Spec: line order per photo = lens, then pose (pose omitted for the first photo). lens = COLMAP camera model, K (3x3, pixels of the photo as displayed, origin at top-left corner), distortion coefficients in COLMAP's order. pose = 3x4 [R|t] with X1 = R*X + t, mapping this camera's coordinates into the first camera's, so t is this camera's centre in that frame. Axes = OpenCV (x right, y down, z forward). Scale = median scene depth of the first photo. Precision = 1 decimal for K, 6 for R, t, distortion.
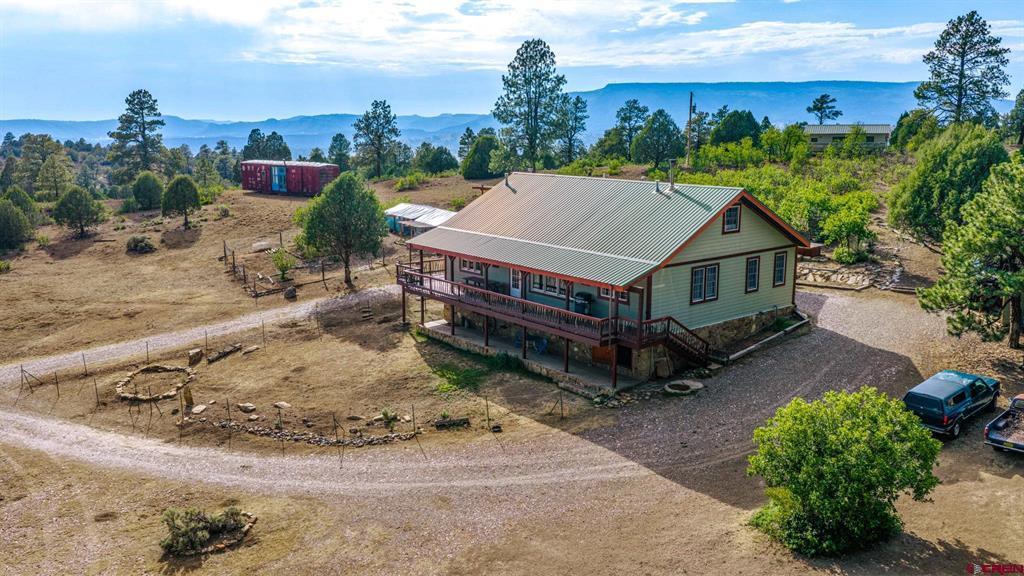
lens RADIAL K [[845.3, 0, 512.9], [0, 845.3, 291.0], [0, 0, 1]] dist [0.030081, -0.047857]
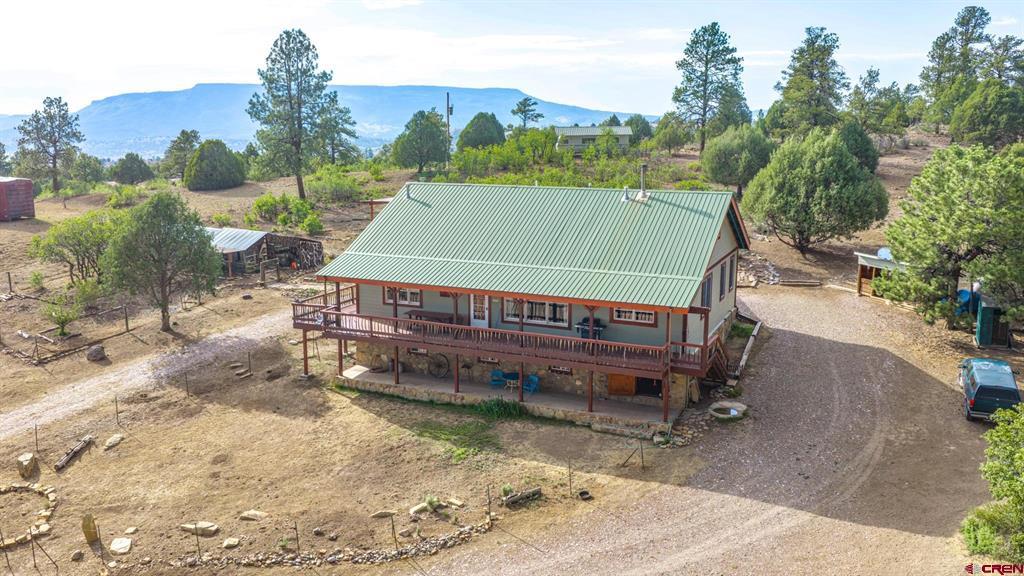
lens RADIAL K [[845.3, 0, 512.1], [0, 845.3, 288.3], [0, 0, 1]] dist [0.030081, -0.047857]
pose [[0.897568, -0.085209, 0.432562, -0.297770], [0.087676, 0.996047, 0.014280, -0.039152], [-0.432069, 0.025108, 0.901491, 0.200772]]
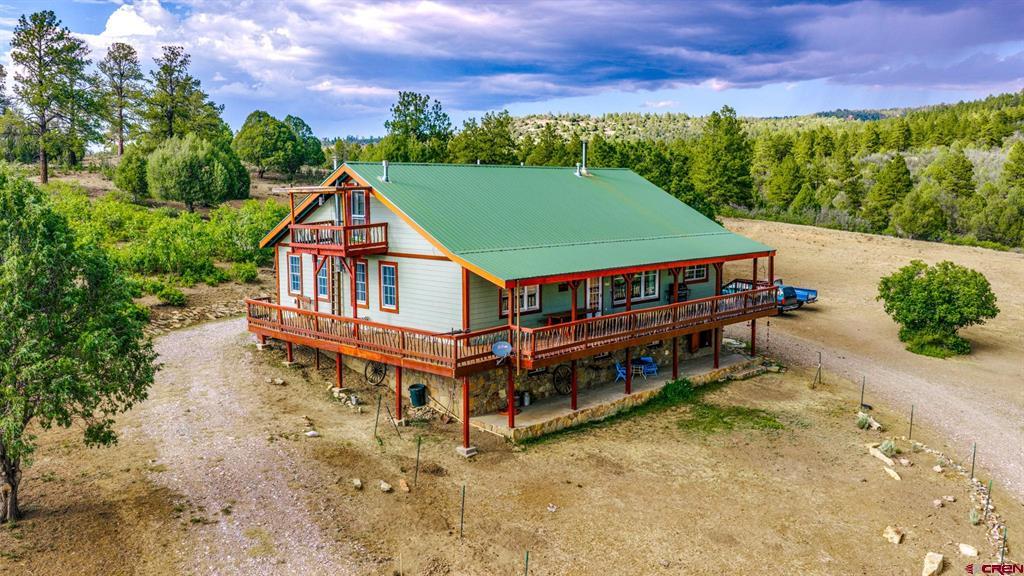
lens RADIAL K [[845.3, 0, 508.1], [0, 845.3, 286.0], [0, 0, 1]] dist [0.030081, -0.047857]
pose [[-0.110441, -0.115875, 0.987105, -0.624688], [0.196578, 0.971013, 0.135980, -0.121316], [-0.974248, 0.209061, -0.084462, 1.015726]]
